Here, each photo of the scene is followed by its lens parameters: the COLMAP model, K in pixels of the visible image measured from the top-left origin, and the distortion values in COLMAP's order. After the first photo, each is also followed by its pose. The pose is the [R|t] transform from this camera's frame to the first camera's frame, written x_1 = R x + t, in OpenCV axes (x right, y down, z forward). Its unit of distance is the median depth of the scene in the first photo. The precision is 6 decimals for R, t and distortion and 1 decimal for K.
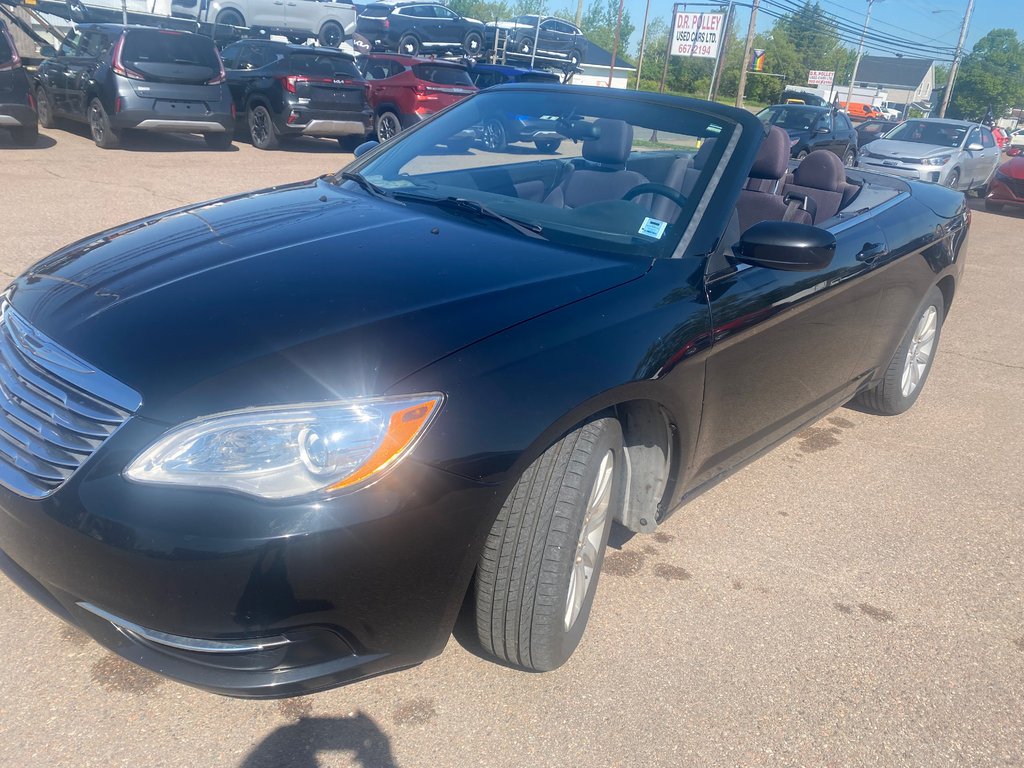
lens RADIAL K [[841.6, 0, 517.3], [0, 841.6, 391.7], [0, 0, 1]] dist [-0.008353, 0.018682]
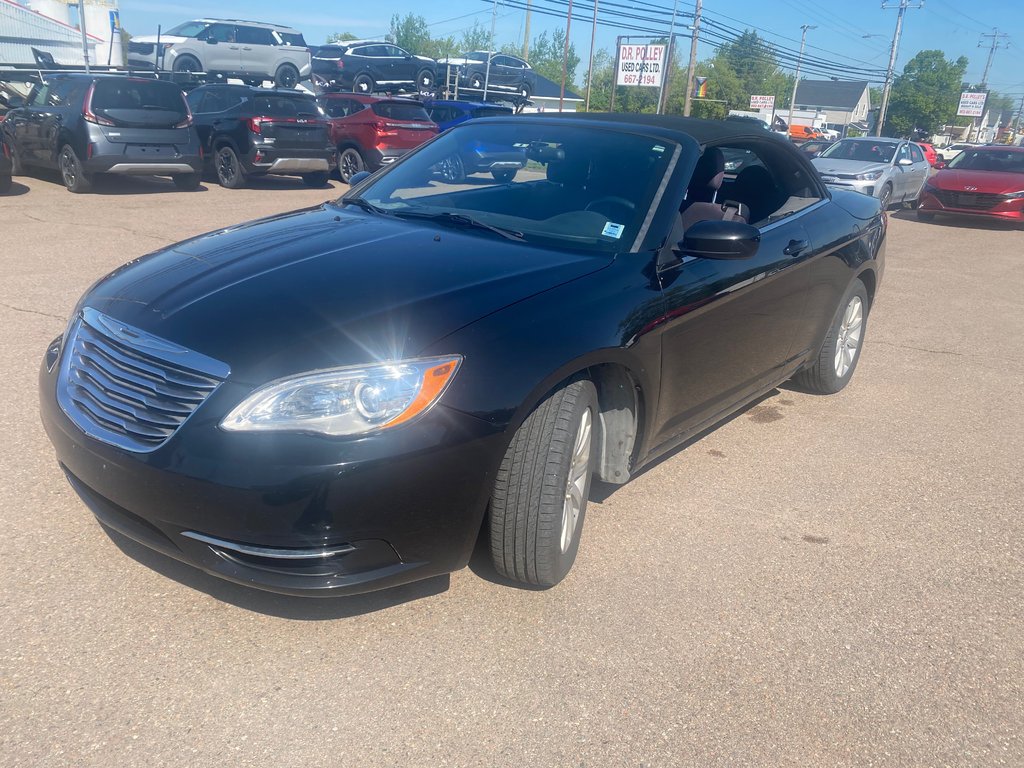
lens RADIAL K [[841.6, 0, 517.0], [0, 841.6, 389.3], [0, 0, 1]] dist [-0.008353, 0.018682]
pose [[0.997937, -0.047350, 0.043353, -0.026107], [0.048944, 0.998135, -0.036478, 0.045136], [-0.041545, 0.038524, 0.998394, -0.126857]]
